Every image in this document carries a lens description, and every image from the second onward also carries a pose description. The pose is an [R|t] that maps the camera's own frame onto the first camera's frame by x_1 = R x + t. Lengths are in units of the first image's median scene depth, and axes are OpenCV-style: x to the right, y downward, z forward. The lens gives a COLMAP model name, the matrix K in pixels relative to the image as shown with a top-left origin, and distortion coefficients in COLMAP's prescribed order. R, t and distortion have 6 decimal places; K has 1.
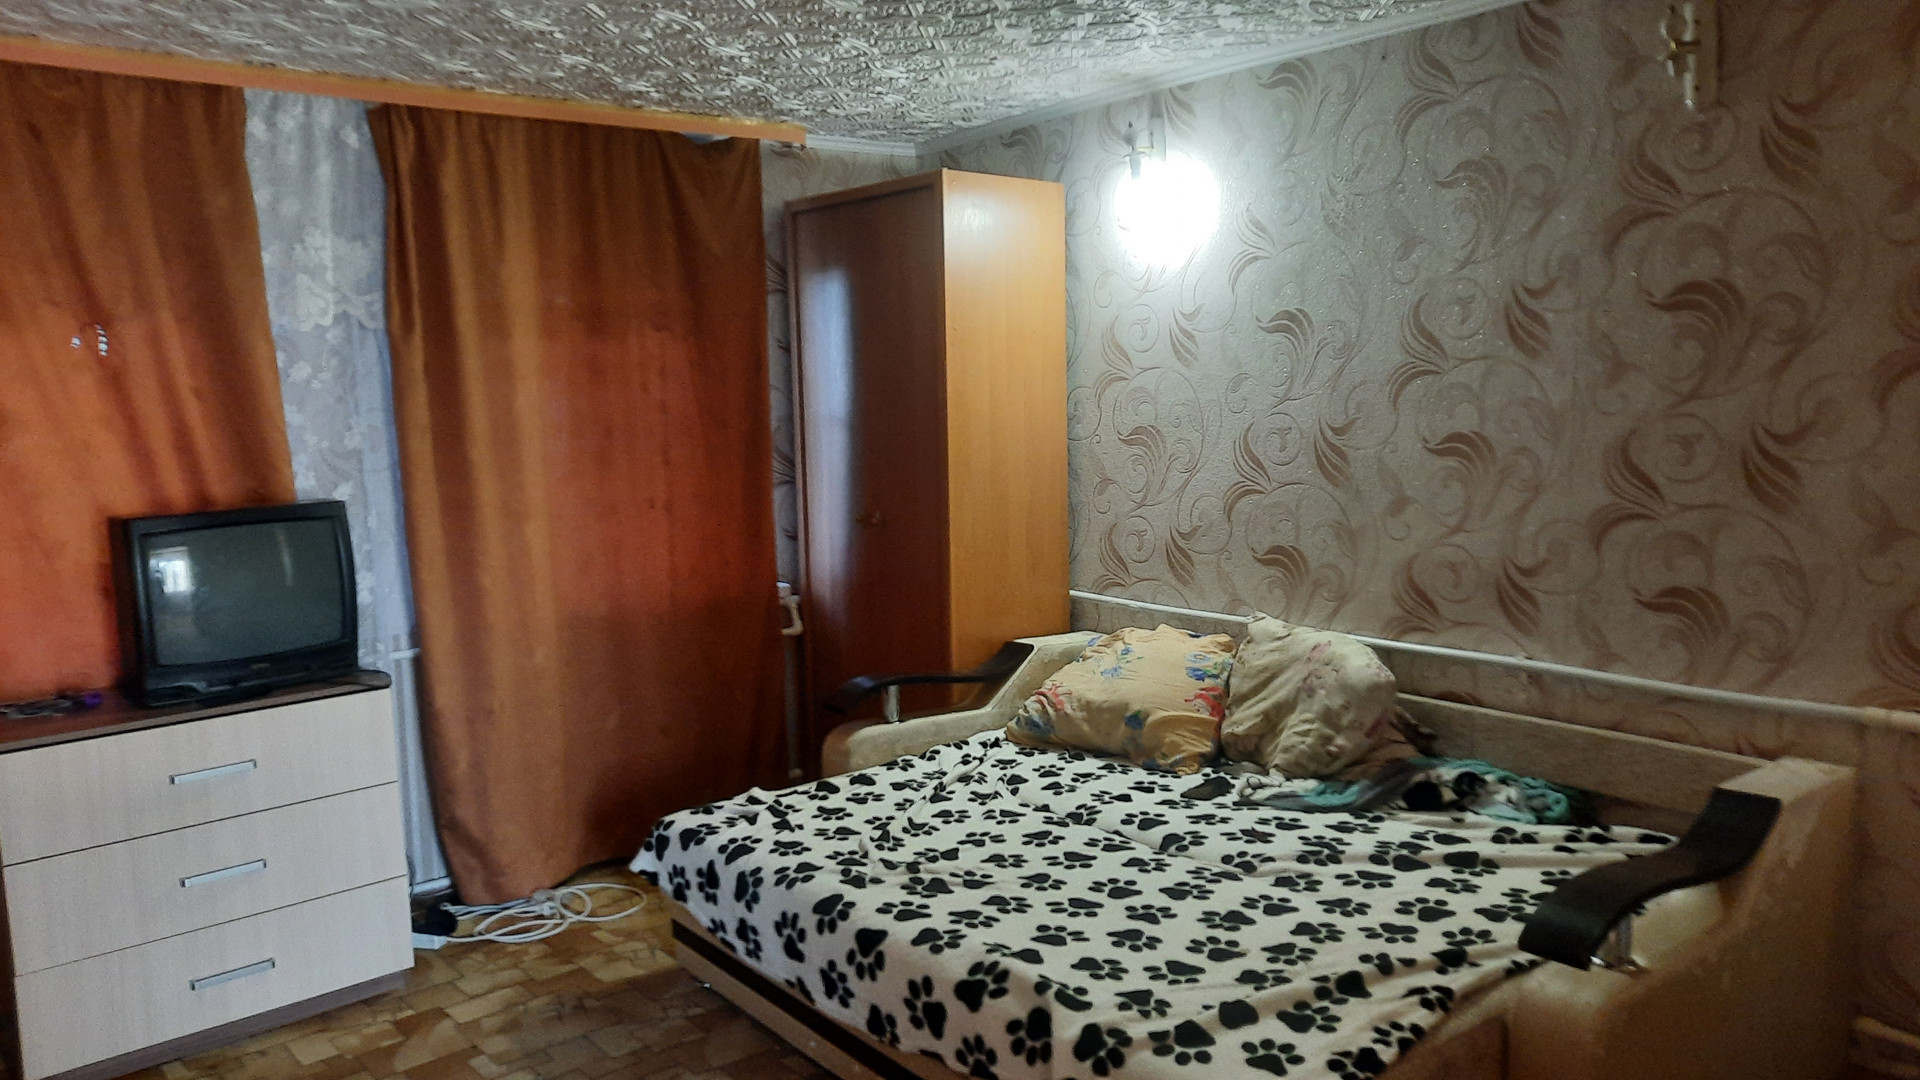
lens RADIAL K [[1291.2, 0, 960.0], [0, 1291.2, 540.0], [0, 0, 1]] dist [0.045481, -0.000065]
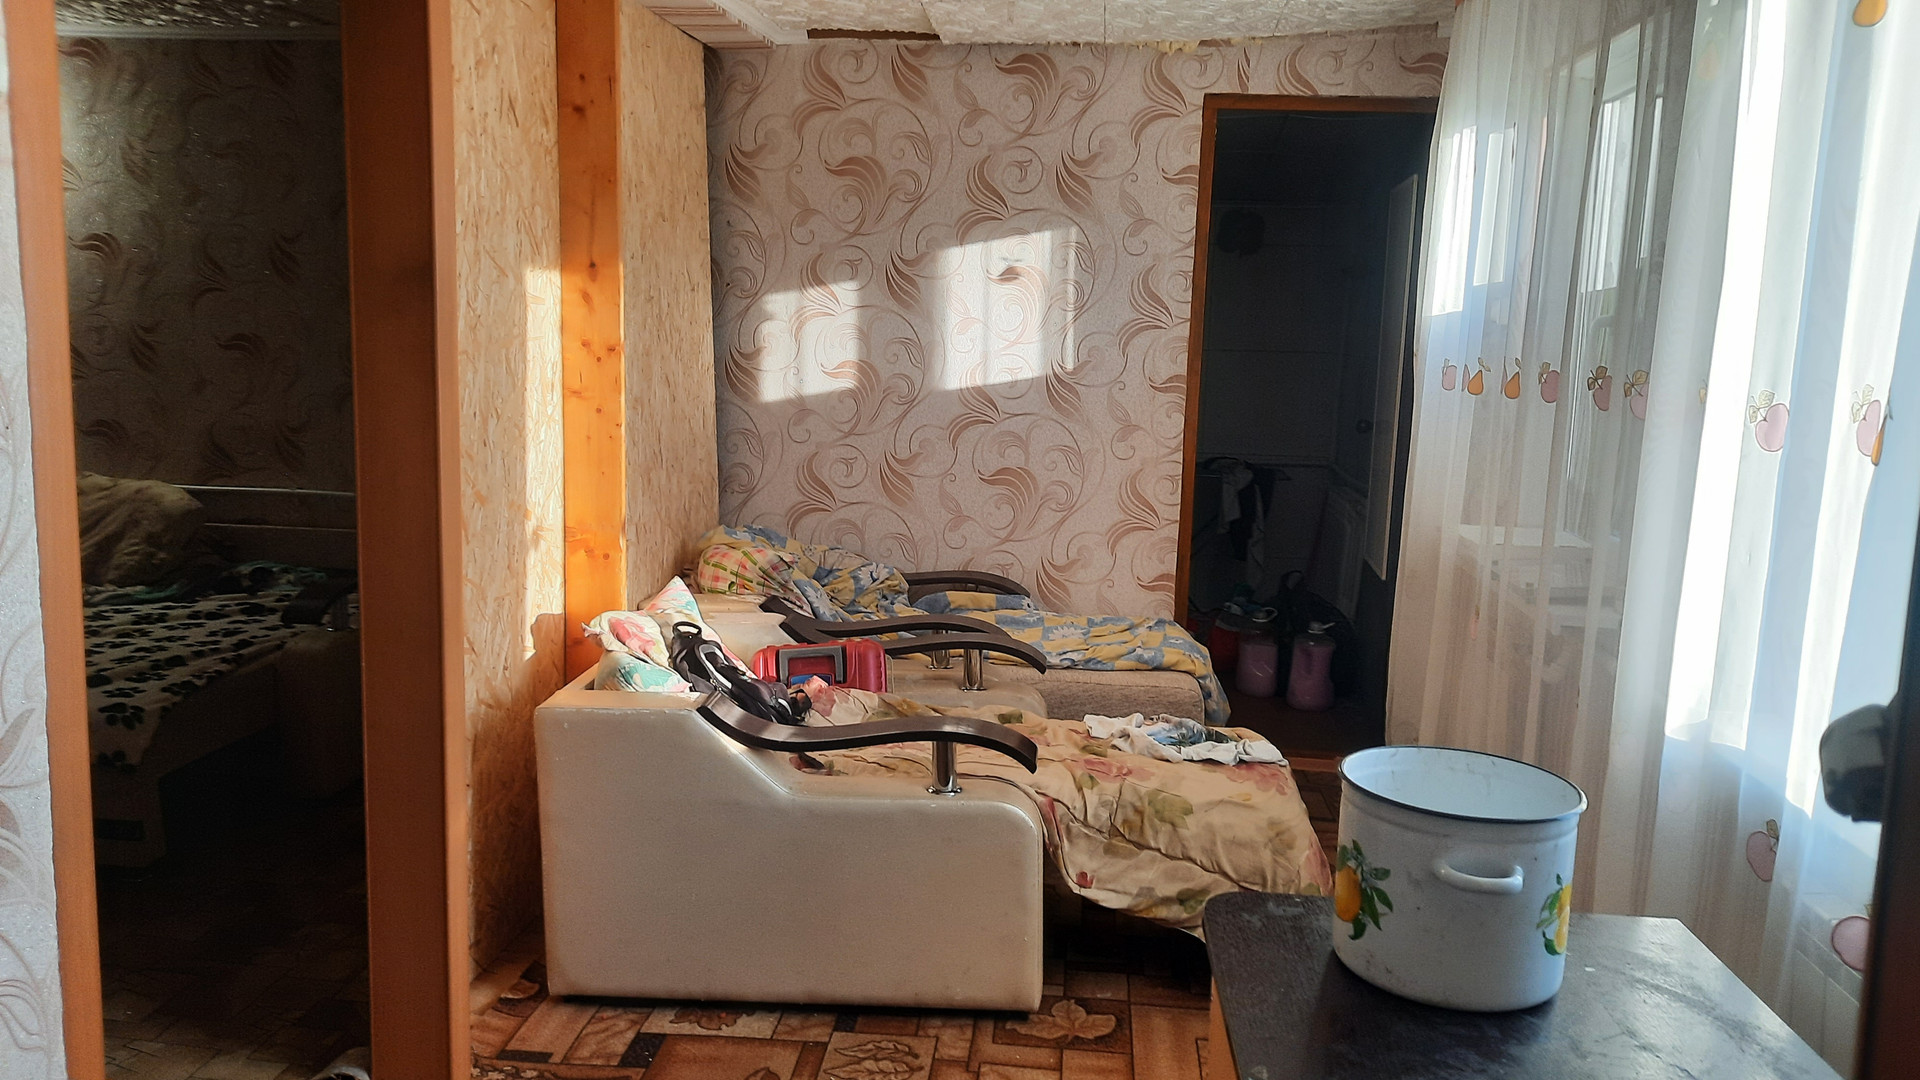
lens RADIAL K [[1380.8, 0, 960.0], [0, 1380.8, 540.0], [0, 0, 1]] dist [0.005927, -0.000541]
pose [[0.688294, -0.051665, 0.723590, -0.179022], [0.038112, 0.998659, 0.035053, 0.118537], [-0.724430, 0.003451, 0.689340, -0.602976]]
